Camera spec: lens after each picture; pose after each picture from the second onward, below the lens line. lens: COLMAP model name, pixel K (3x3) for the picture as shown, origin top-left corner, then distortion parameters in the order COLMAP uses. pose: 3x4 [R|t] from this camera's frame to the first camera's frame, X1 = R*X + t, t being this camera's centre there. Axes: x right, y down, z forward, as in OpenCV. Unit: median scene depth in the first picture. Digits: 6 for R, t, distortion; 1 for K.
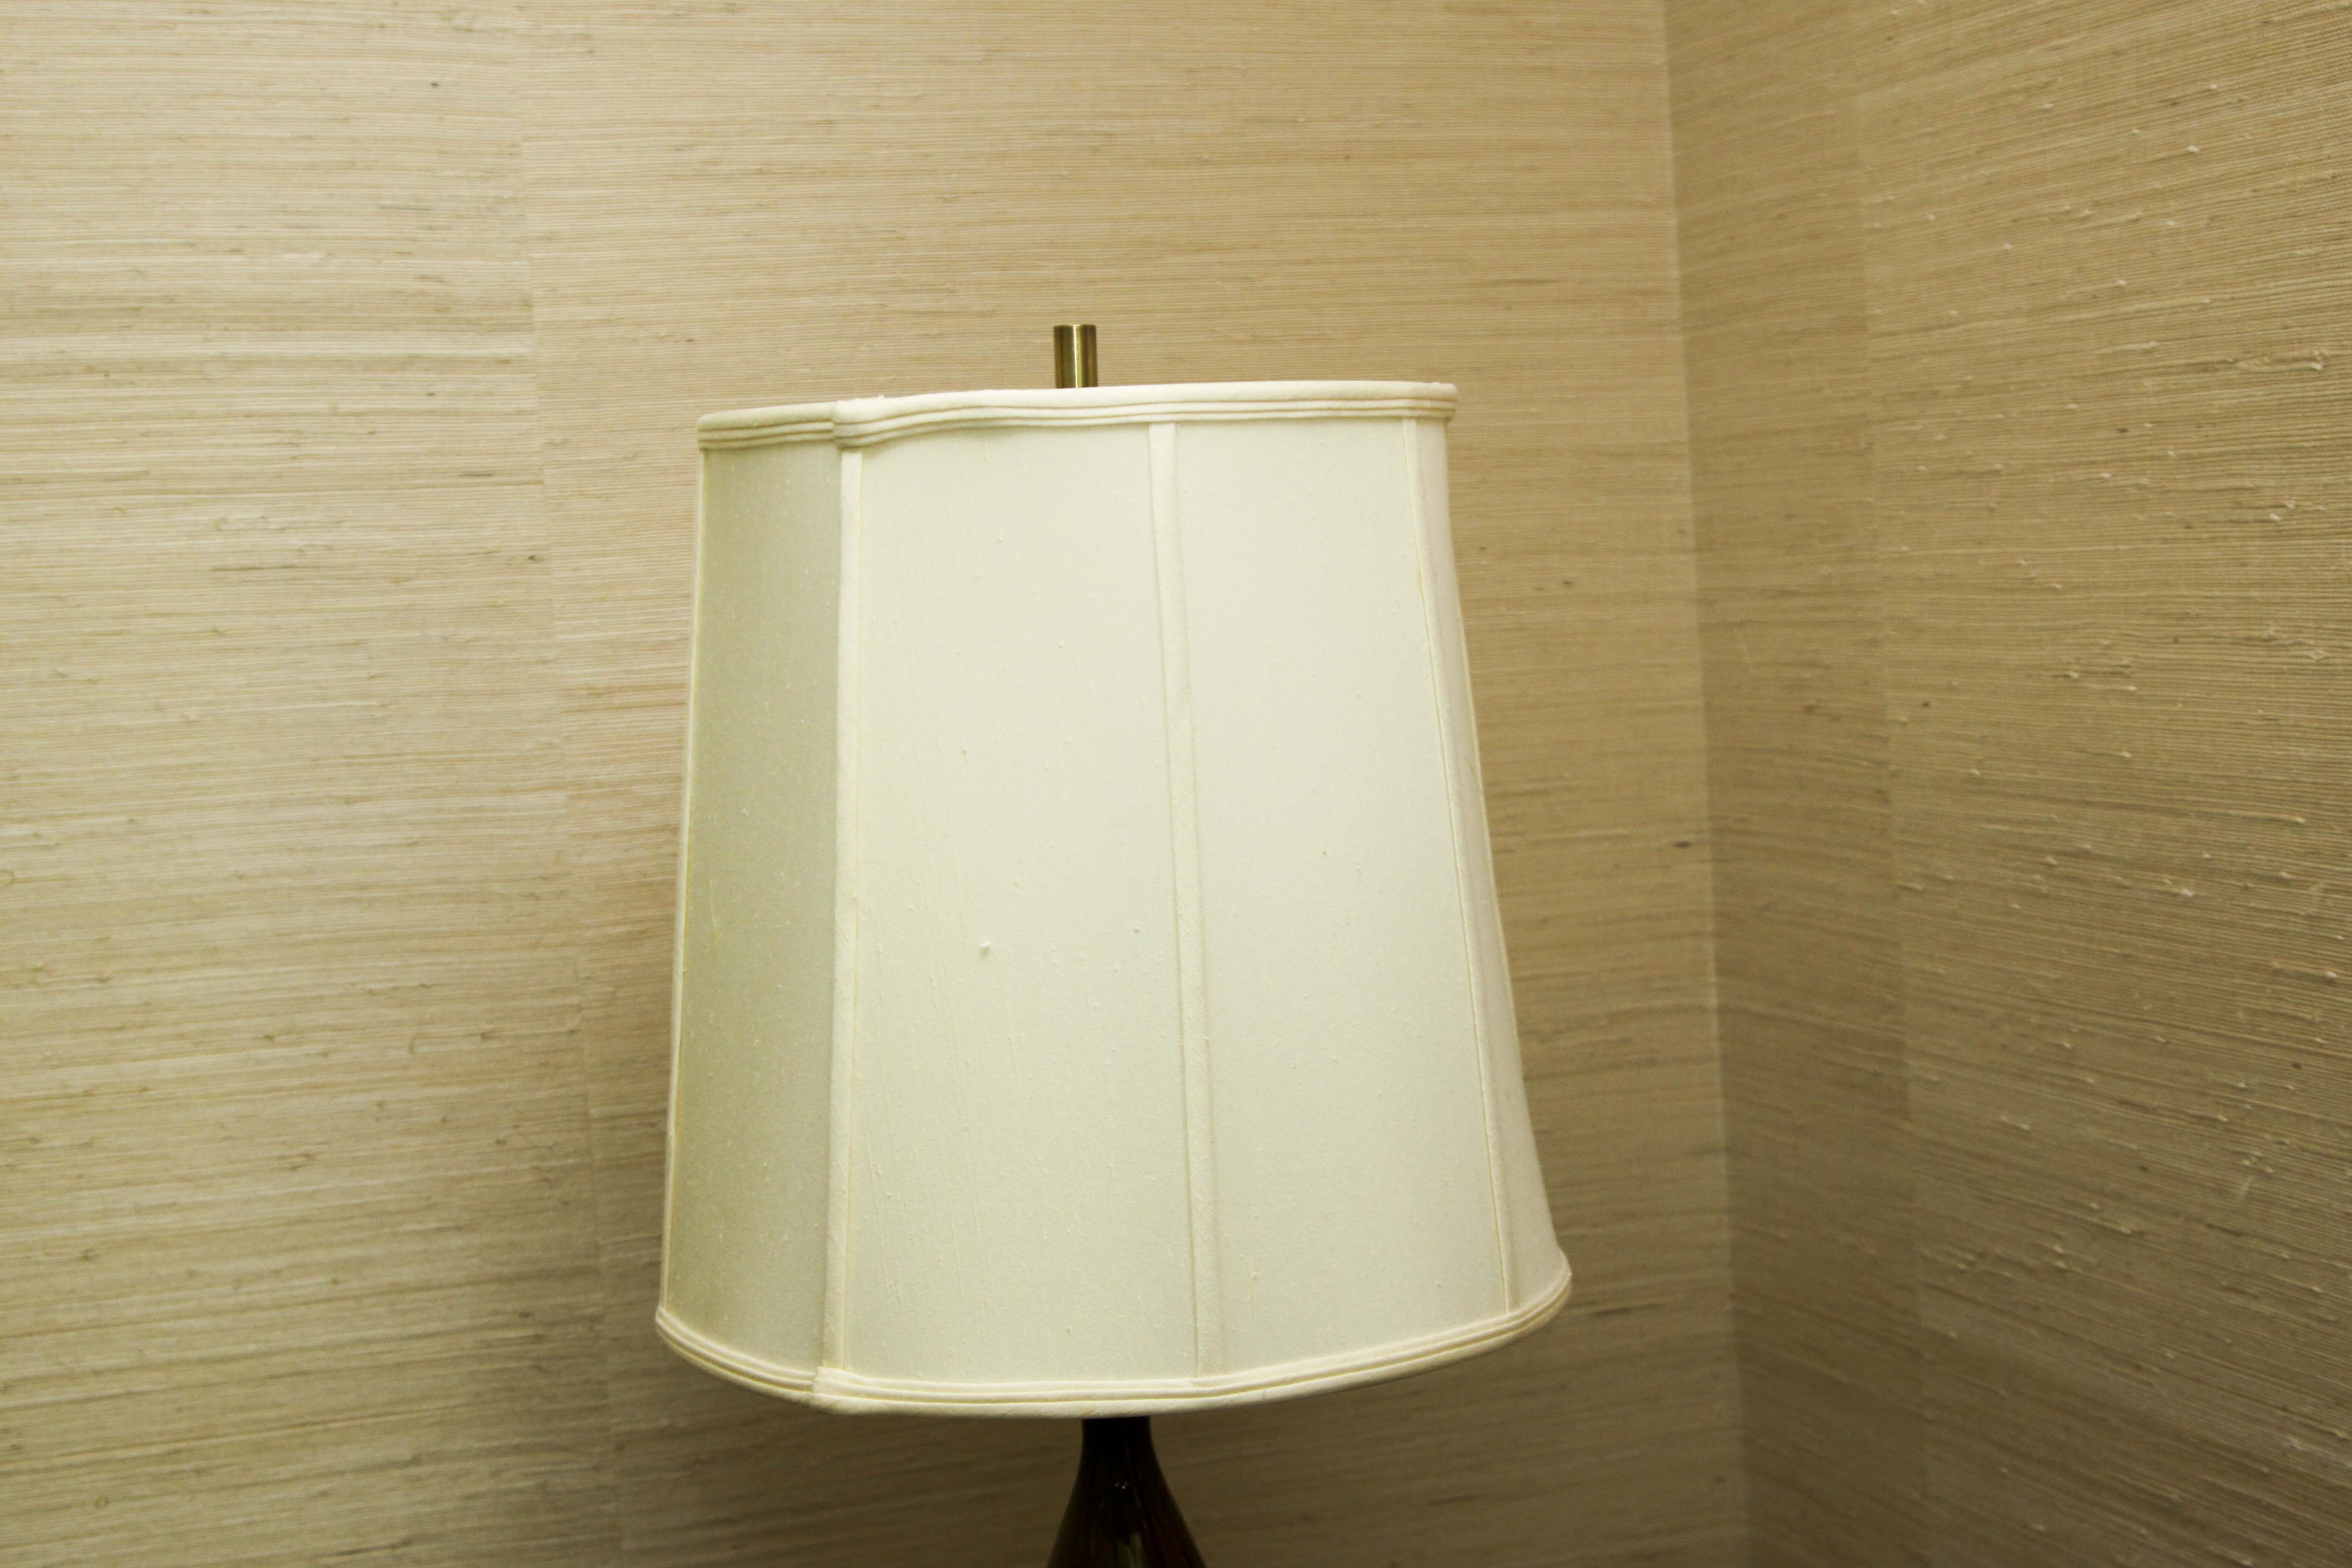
lens RADIAL K [[3399.4, 0, 1215.7], [0, 3399.4, 788.9], [0, 0, 1]] dist [-0.035370, 0.025969]
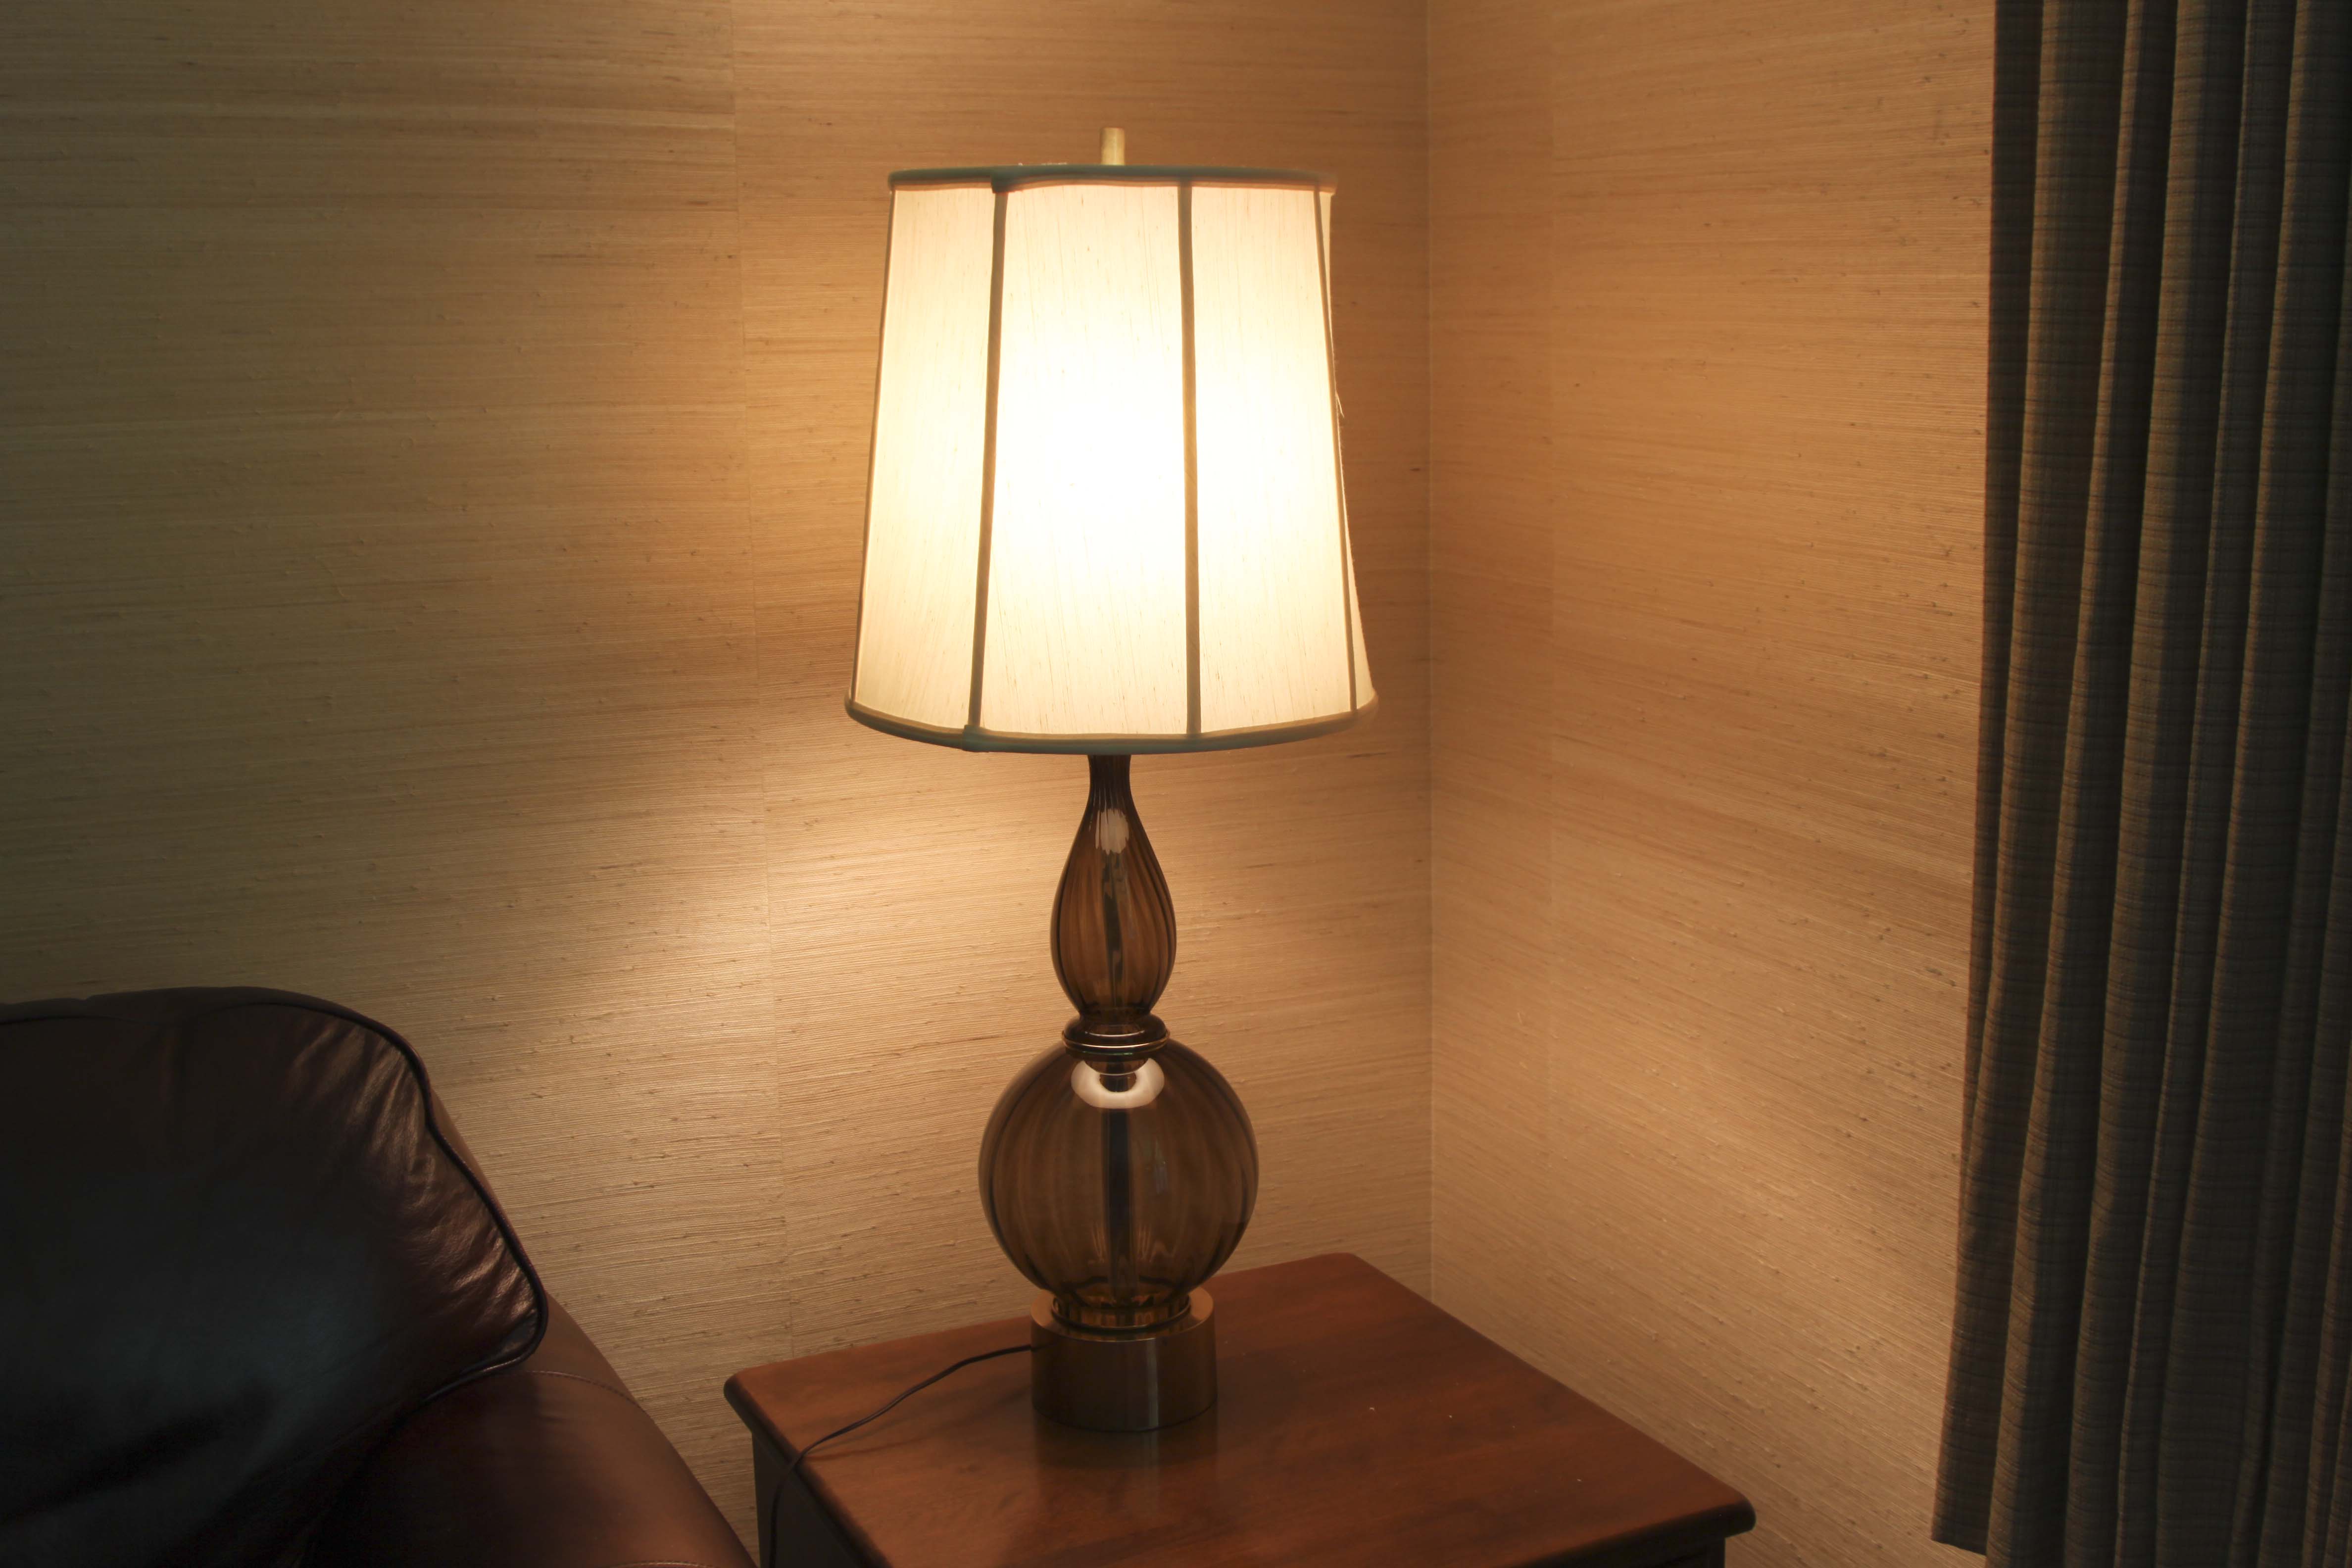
lens RADIAL K [[2522.9, 0, 1206.3], [0, 2522.9, 783.1], [0, 0, 1]] dist [-0.134848, 0.023466]
pose [[0.994043, 0.026418, 0.105736, -0.096084], [-0.038973, 0.992189, 0.118496, 0.030285], [-0.101780, -0.121911, 0.987309, -0.217169]]
